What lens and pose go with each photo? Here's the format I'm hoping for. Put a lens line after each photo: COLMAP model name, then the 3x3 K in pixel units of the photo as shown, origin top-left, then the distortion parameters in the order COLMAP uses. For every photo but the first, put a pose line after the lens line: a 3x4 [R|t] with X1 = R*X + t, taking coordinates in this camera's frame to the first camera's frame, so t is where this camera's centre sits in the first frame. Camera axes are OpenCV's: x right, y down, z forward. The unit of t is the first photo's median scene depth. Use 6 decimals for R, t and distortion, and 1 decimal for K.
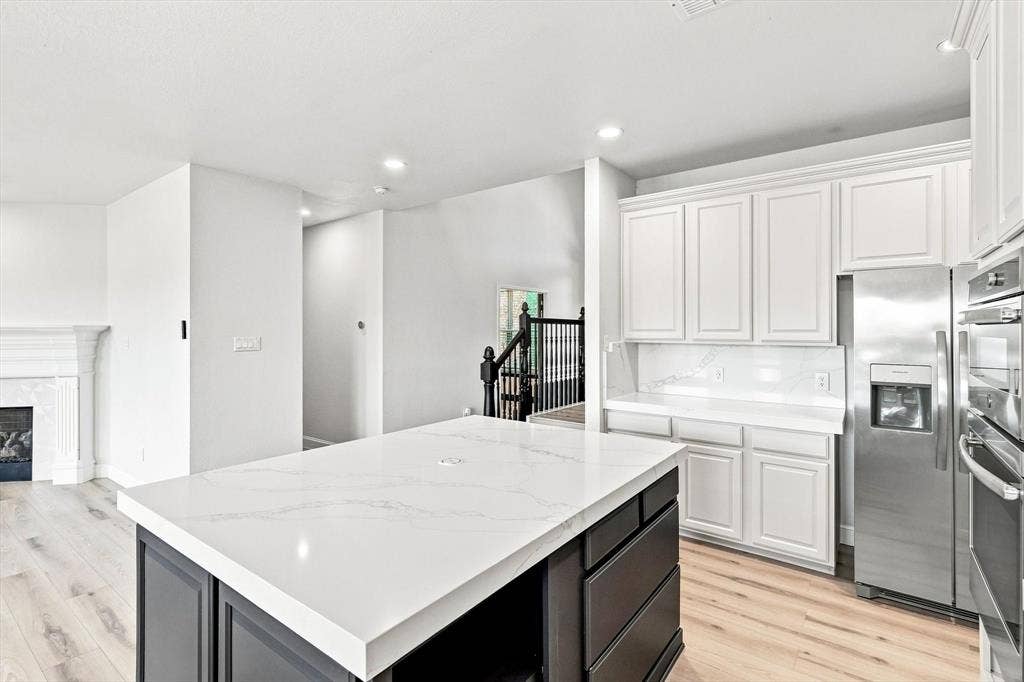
lens RADIAL K [[452.5, 0, 515.9], [0, 452.5, 344.4], [0, 0, 1]] dist [0.017926, -0.000185]
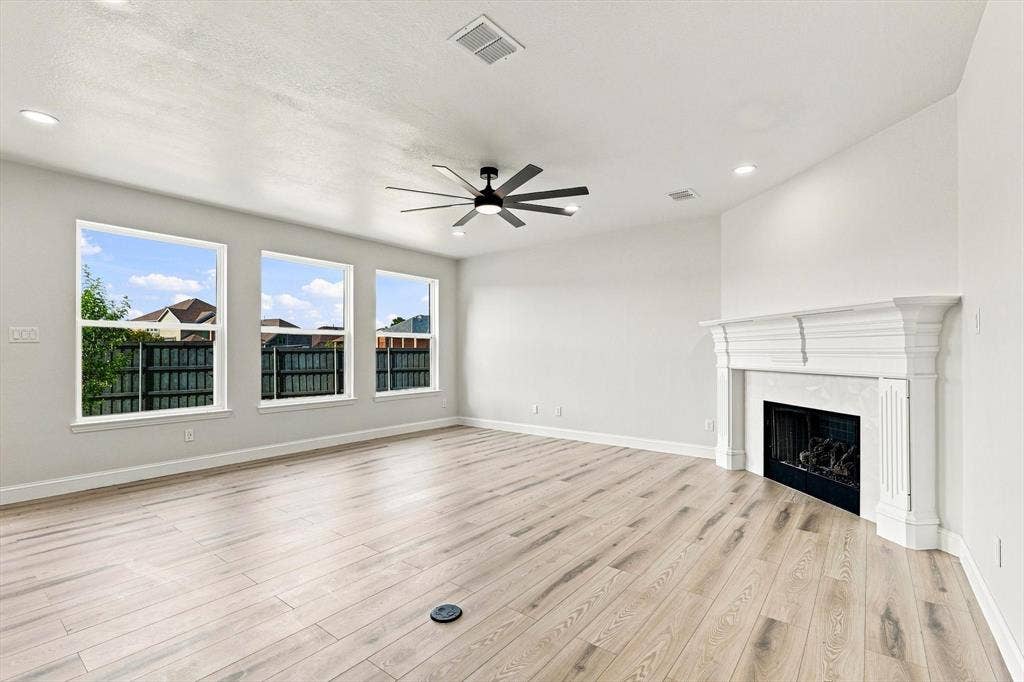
lens RADIAL K [[452.5, 0, 515.9], [0, 452.5, 344.4], [0, 0, 1]] dist [0.017926, -0.000185]
pose [[-0.042452, -0.003955, -0.999091, -0.288886], [-0.028420, 0.999592, -0.002749, 0.037088], [0.998694, 0.028278, -0.042547, 0.475125]]
